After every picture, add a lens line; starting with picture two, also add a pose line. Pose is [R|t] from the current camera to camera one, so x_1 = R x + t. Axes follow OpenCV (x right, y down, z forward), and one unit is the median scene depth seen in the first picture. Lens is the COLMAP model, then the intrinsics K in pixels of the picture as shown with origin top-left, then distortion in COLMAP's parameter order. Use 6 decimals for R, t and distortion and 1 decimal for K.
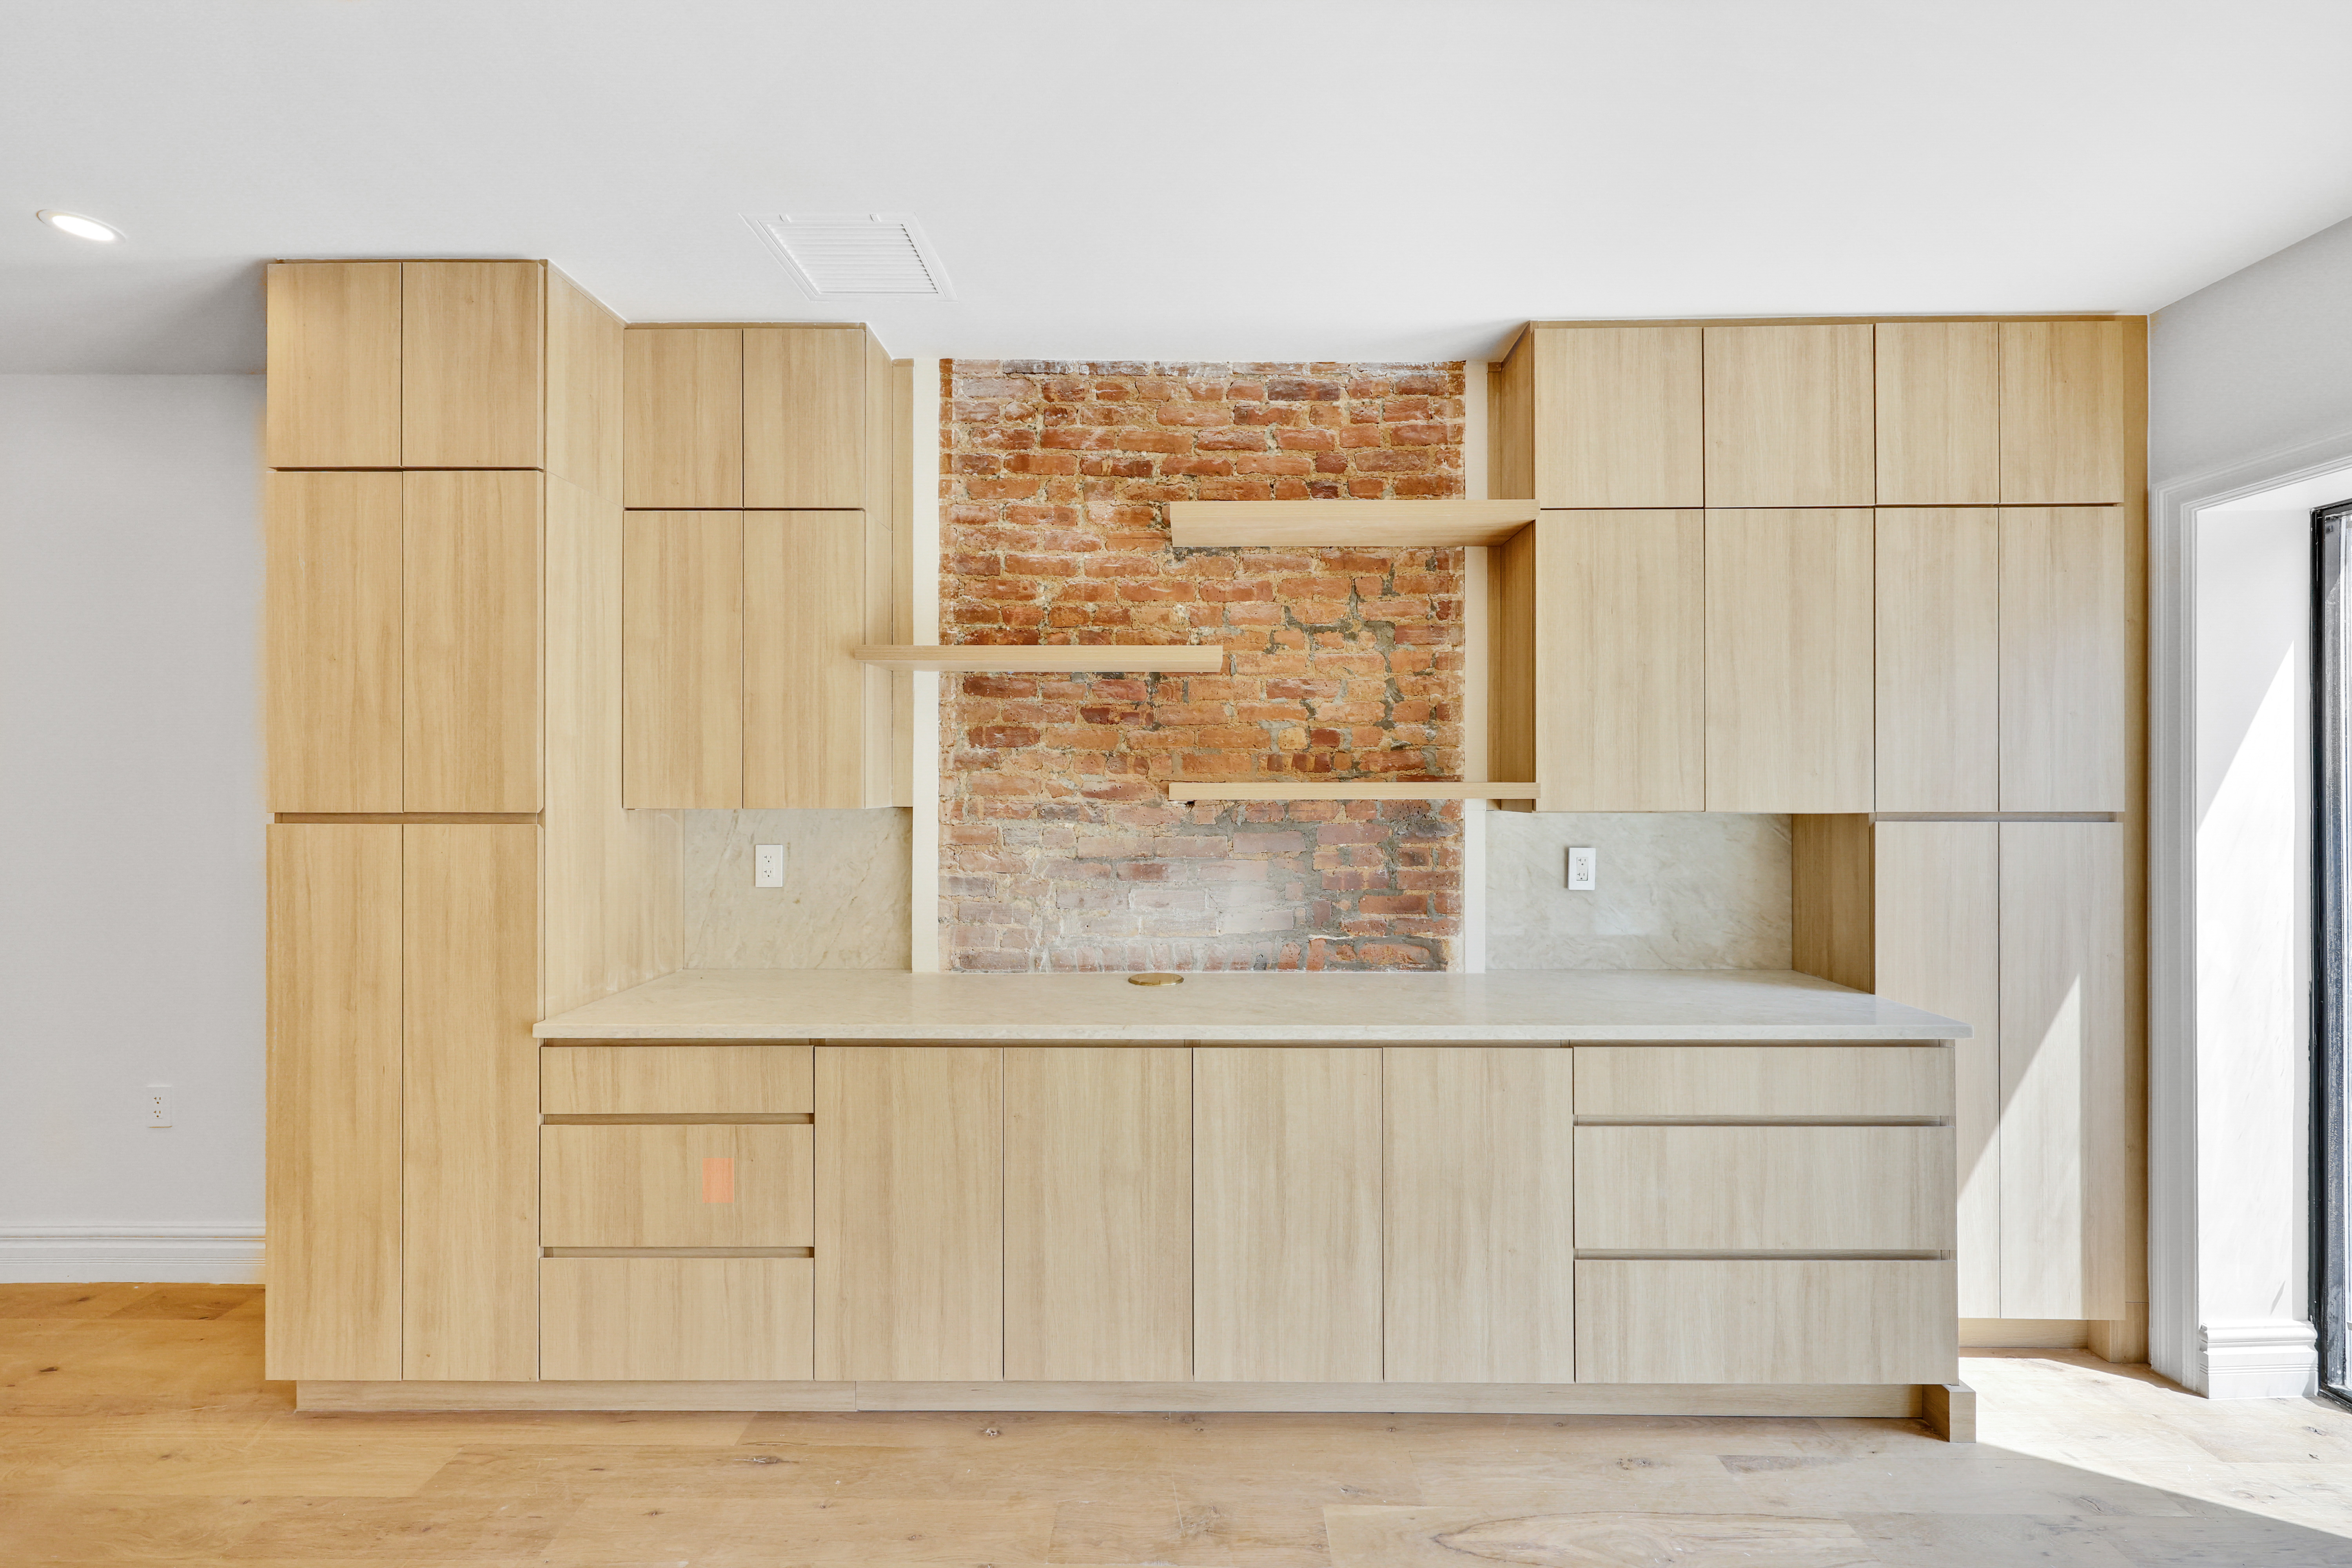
lens RADIAL K [[946.5, 0, 1186.6], [0, 946.5, 782.1], [0, 0, 1]] dist [-0.000348, -0.000250]
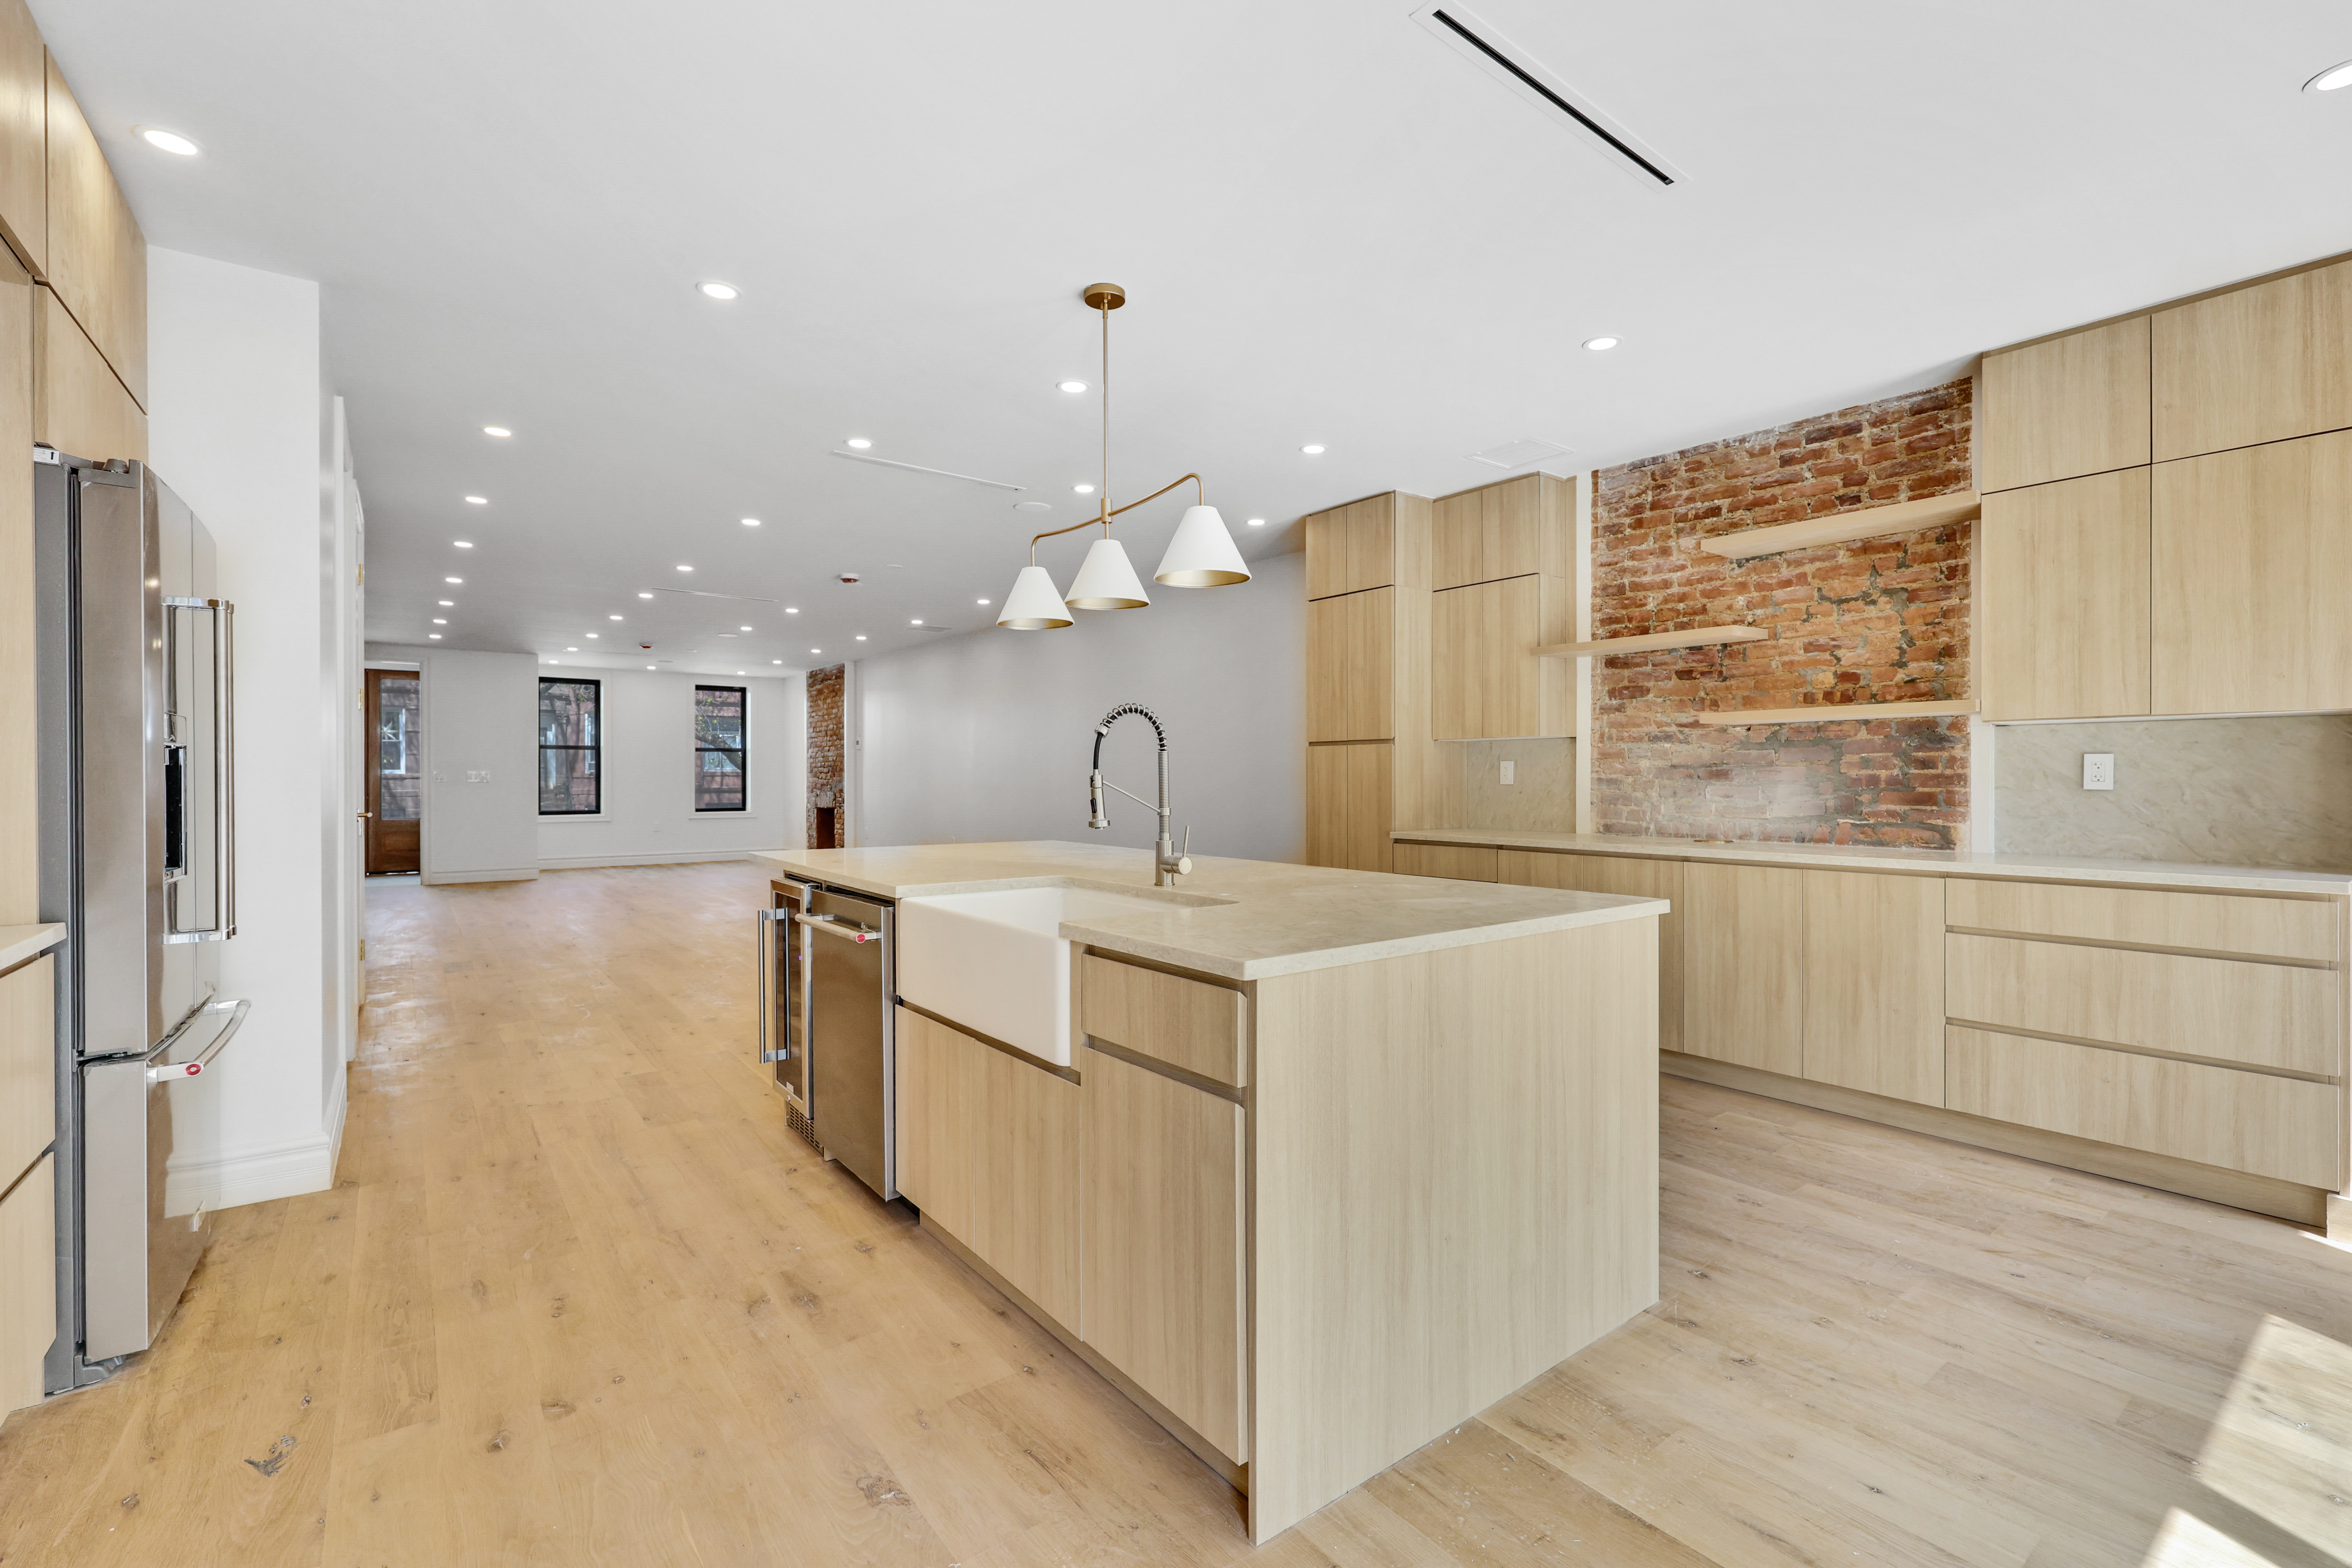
lens RADIAL K [[1028.5, 0, 1179.9], [0, 1028.5, 778.8], [0, 0, 1]] dist [-0.002561, -0.000389]
pose [[0.612846, -0.000008, -0.790202, 0.737379], [0.002510, 0.999995, 0.001937, 0.096250], [0.790198, -0.003170, 0.612843, -0.705195]]
